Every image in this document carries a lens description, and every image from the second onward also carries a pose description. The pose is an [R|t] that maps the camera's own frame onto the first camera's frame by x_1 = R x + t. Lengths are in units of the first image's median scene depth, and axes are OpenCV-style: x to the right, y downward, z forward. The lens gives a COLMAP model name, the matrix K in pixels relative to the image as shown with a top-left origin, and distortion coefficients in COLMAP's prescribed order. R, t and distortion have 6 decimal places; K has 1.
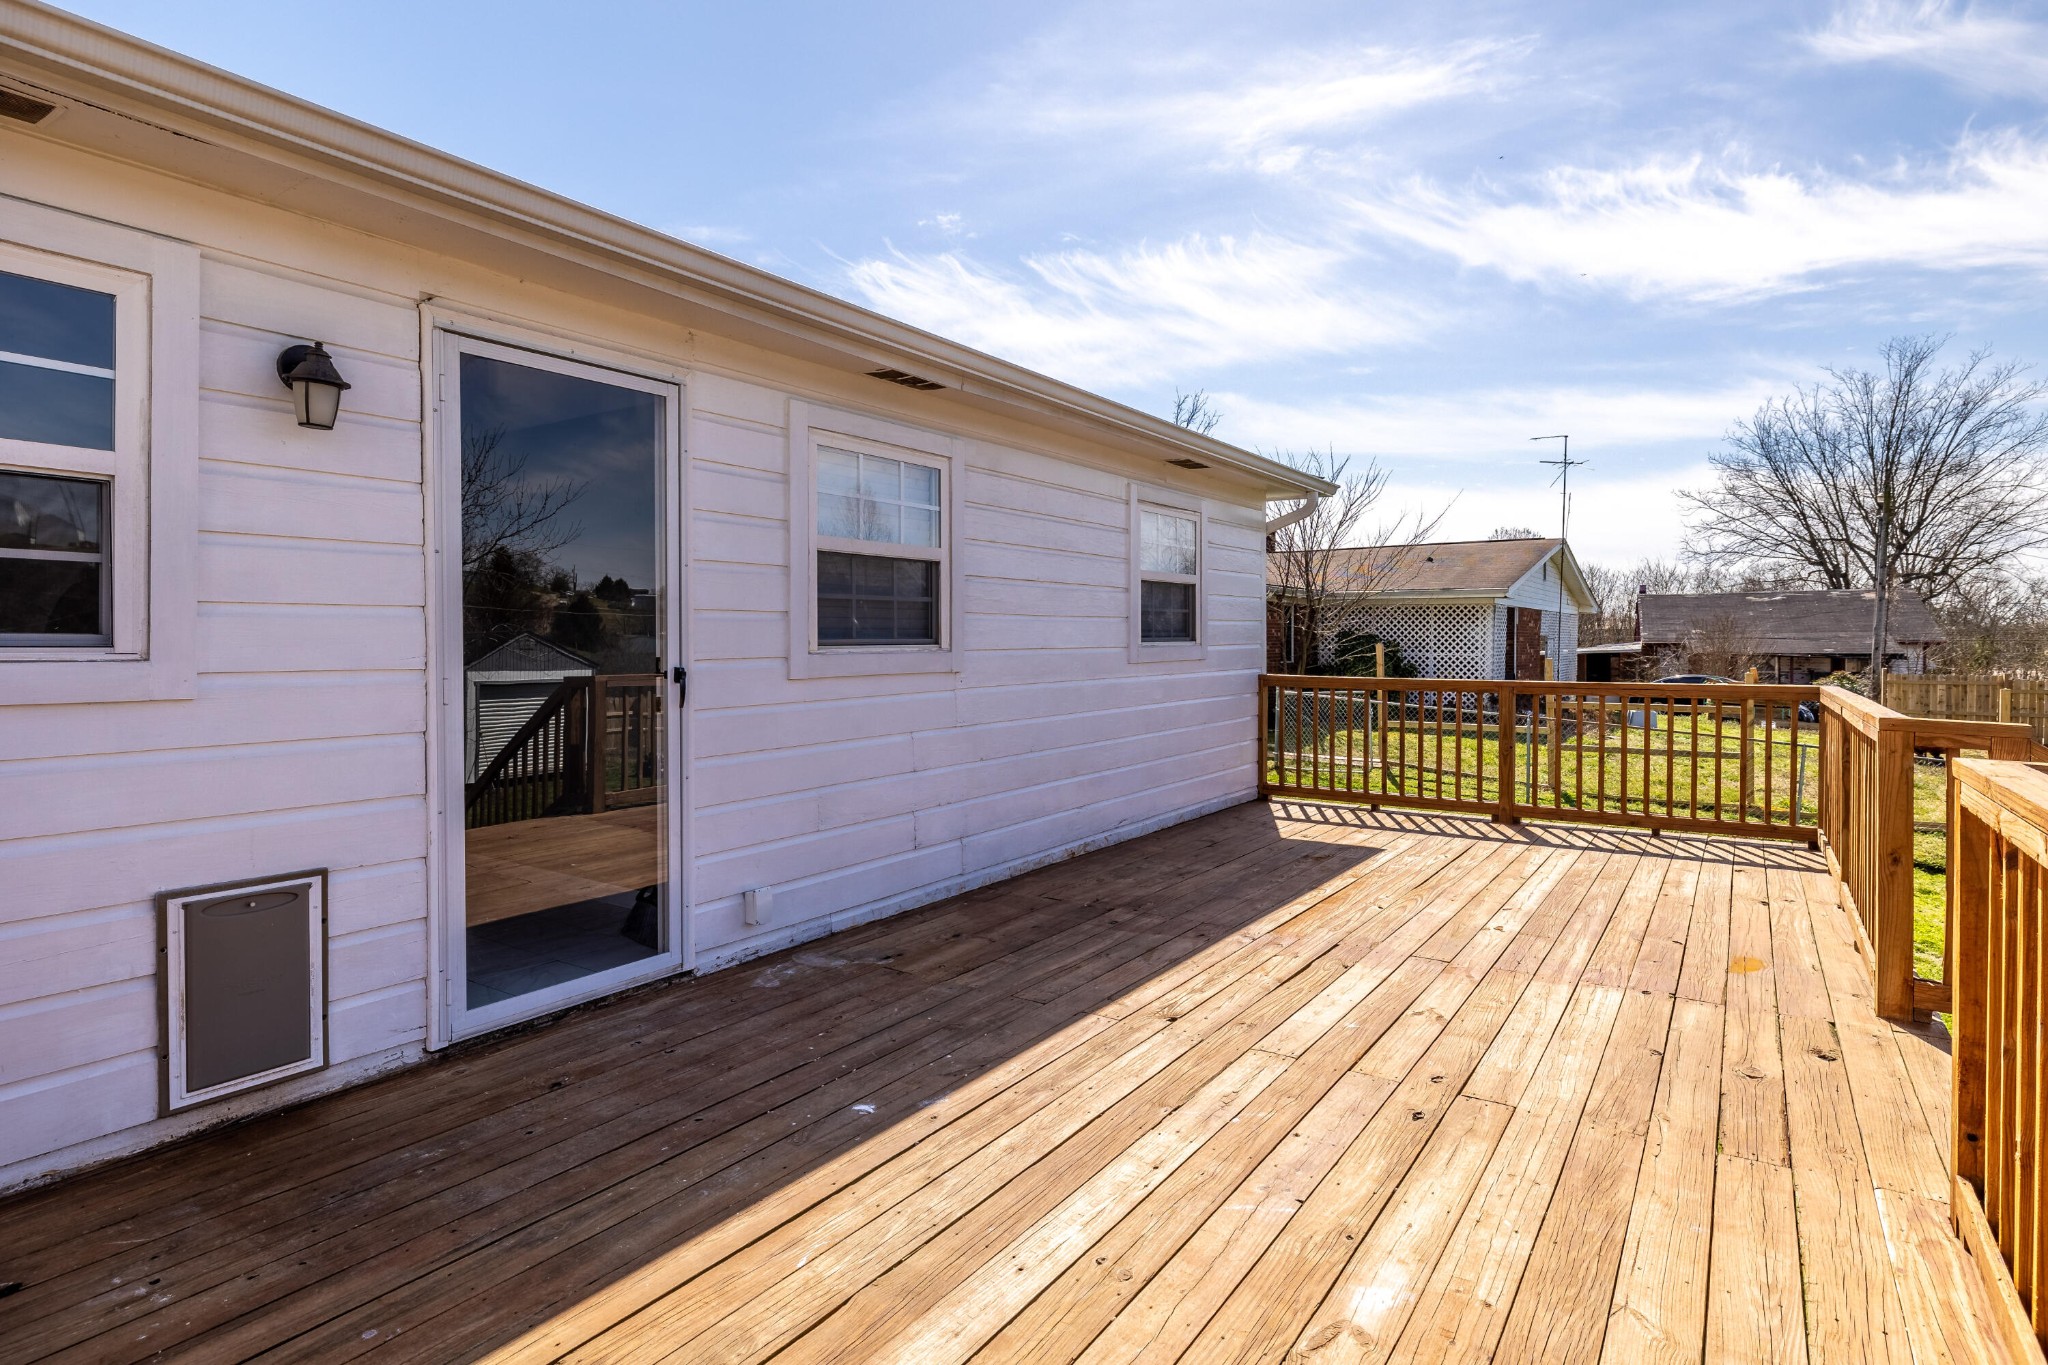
lens RADIAL K [[1061.0, 0, 1018.9], [0, 1061.0, 672.6], [0, 0, 1]] dist [0.000440, -0.000383]
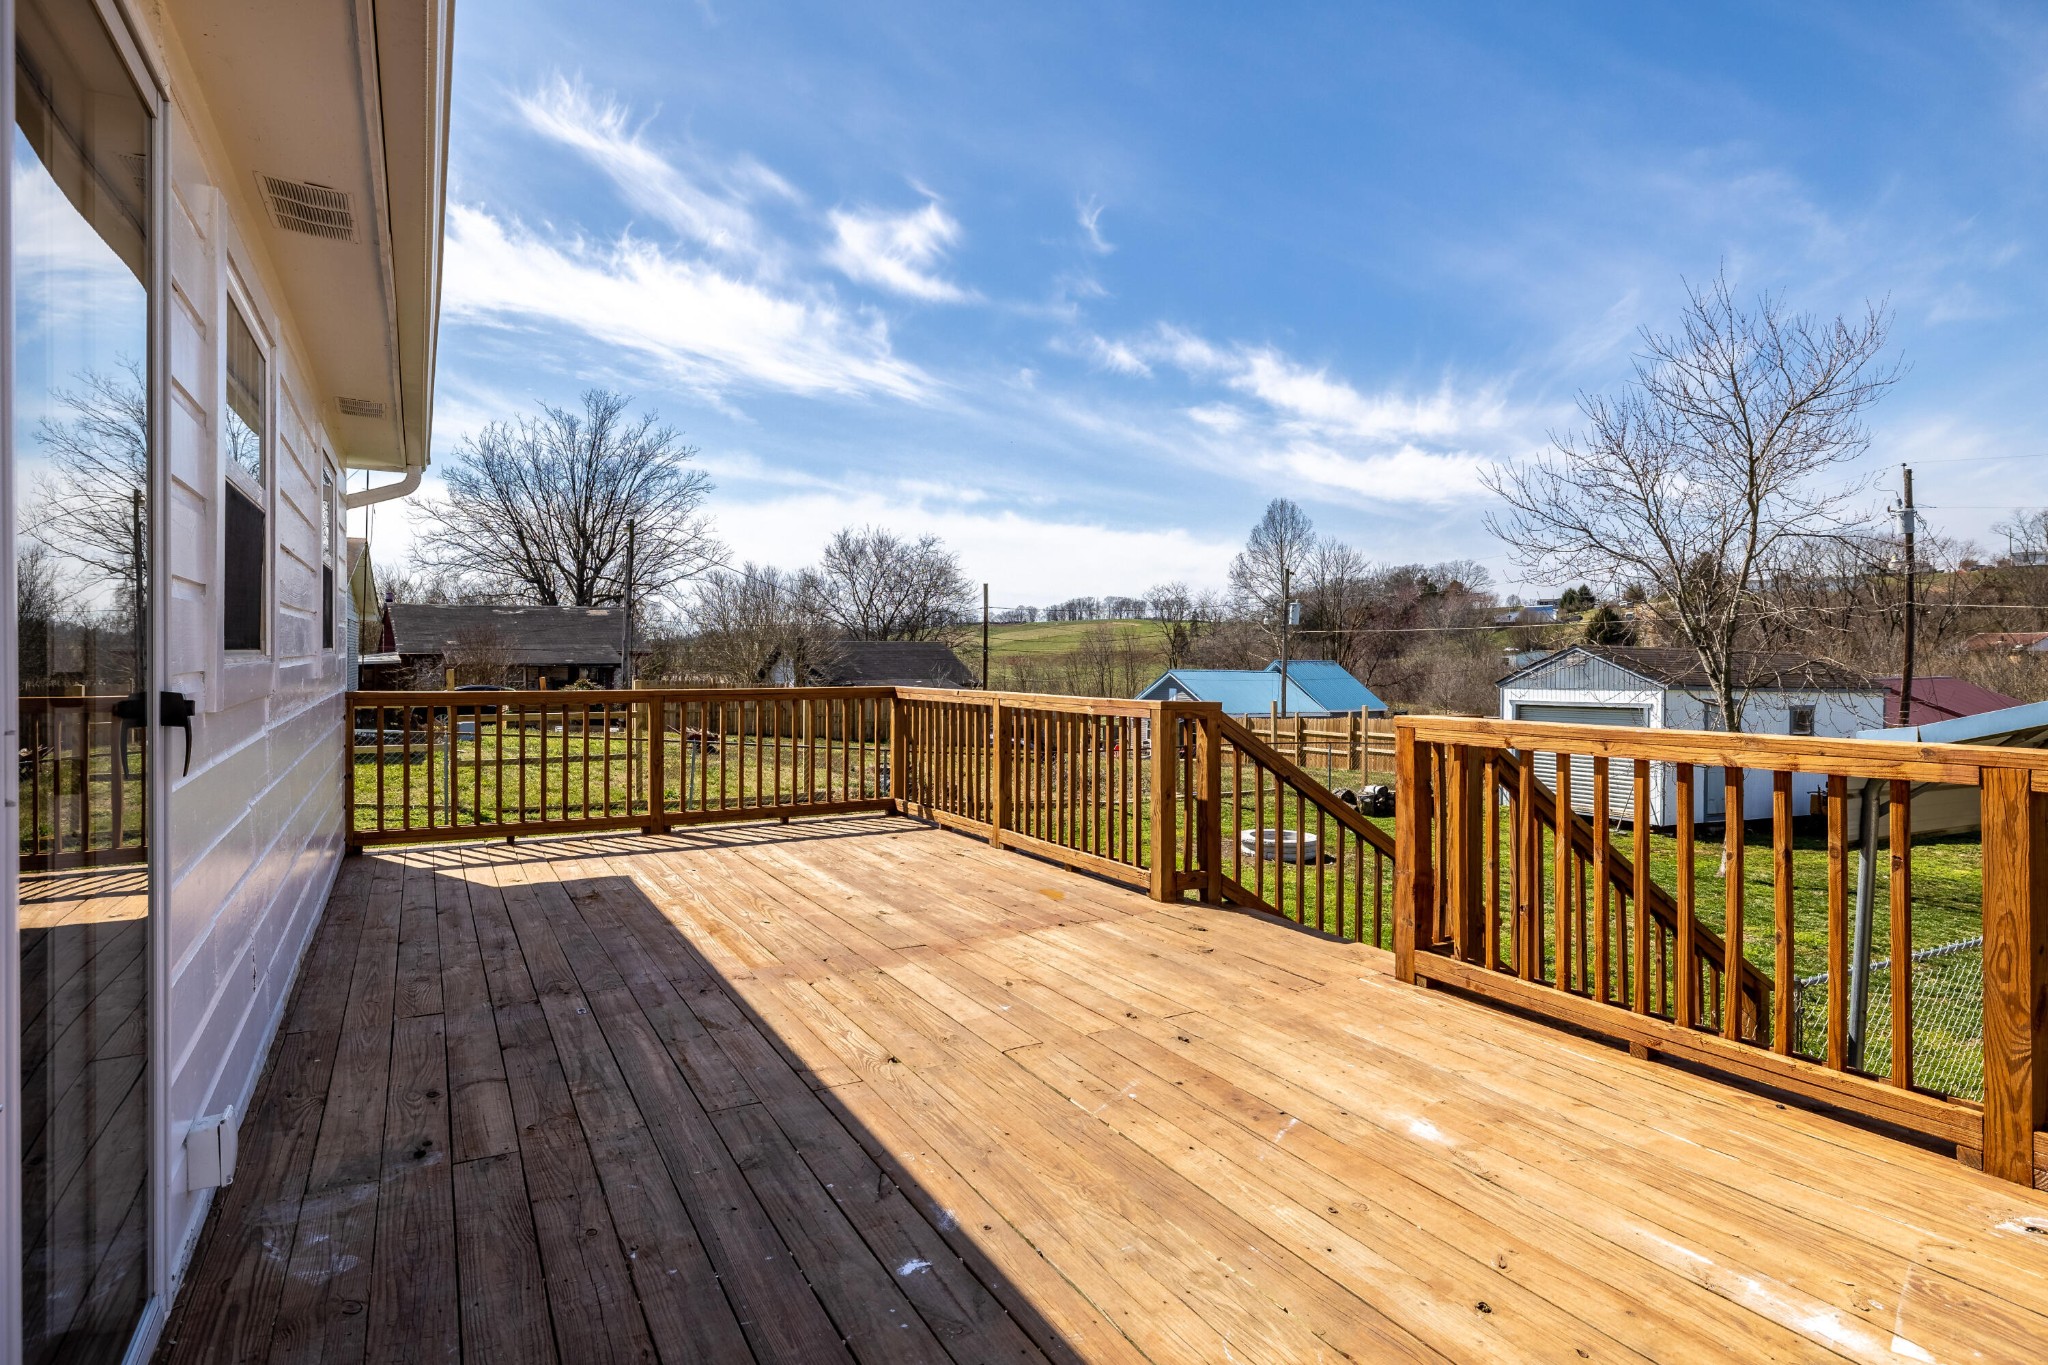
lens RADIAL K [[1103.7, 0, 1055.0], [0, 1103.7, 653.4], [0, 0, 1]] dist [-0.000688, 0.000007]
pose [[0.432474, 0.002163, 0.901644, -0.131047], [0.023489, 0.999631, -0.013665, -0.001332], [-0.901341, 0.027088, 0.432263, 0.091746]]
